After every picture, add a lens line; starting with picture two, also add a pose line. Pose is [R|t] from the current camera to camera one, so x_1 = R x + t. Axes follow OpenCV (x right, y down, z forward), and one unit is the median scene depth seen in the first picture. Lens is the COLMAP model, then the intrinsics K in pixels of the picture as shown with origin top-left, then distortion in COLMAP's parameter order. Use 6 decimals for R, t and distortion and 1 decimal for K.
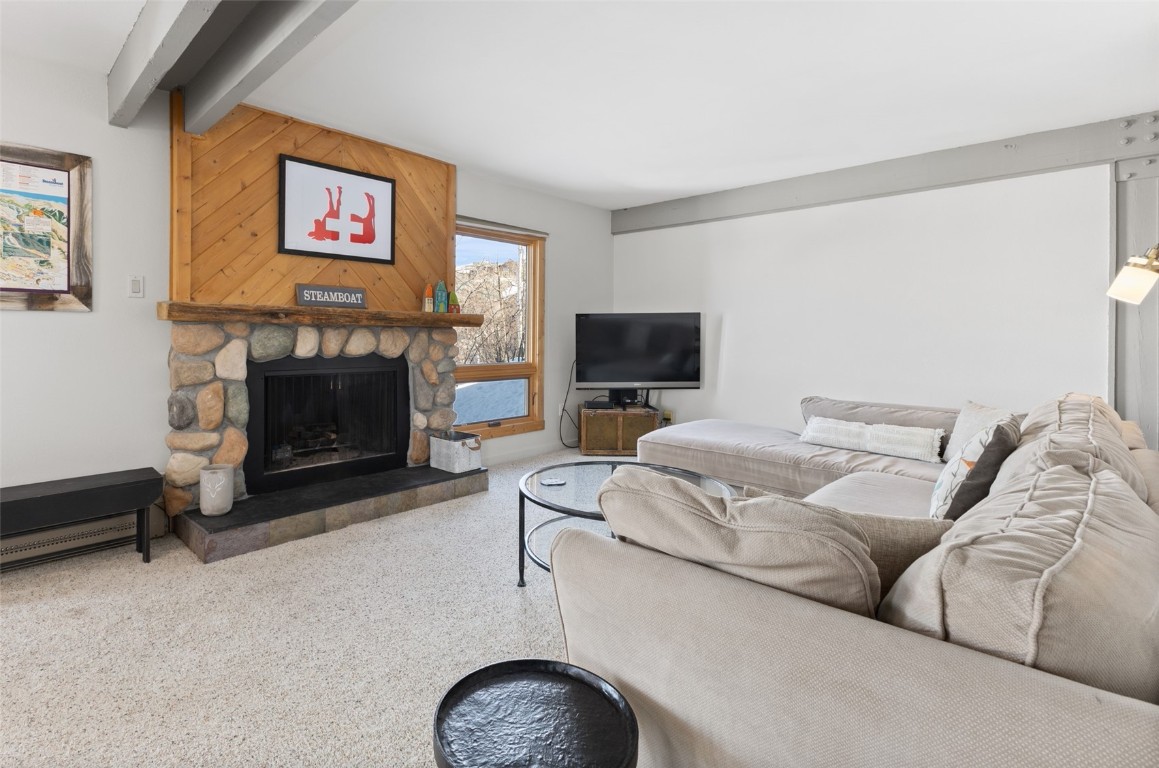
lens RADIAL K [[566.3, 0, 514.8], [0, 566.3, 331.3], [0, 0, 1]] dist [0.017761, -0.002324]
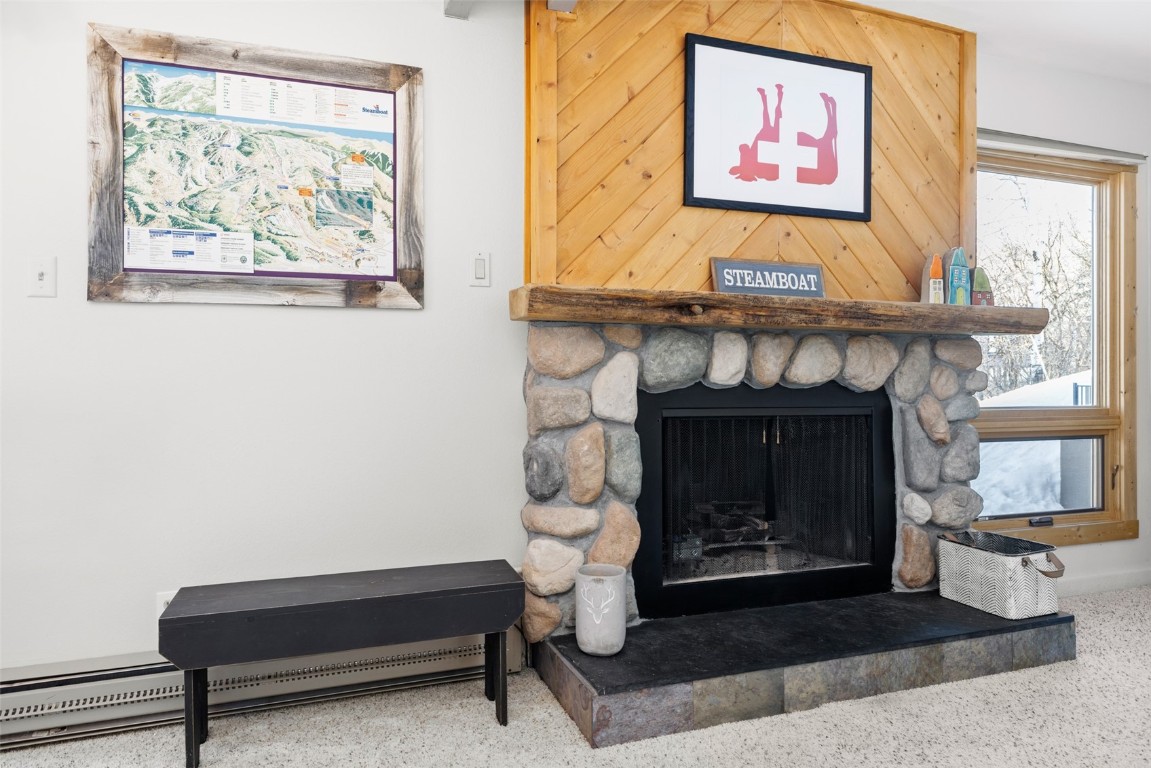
lens RADIAL K [[729.3, 0, 573.8], [0, 729.3, 373.0], [0, 0, 1]] dist [0.016628, -0.009006]
pose [[0.909510, -0.006778, -0.415627, -0.204993], [0.005446, 0.999976, -0.004390, 0.035235], [0.415646, 0.001730, 0.909525, 0.269505]]
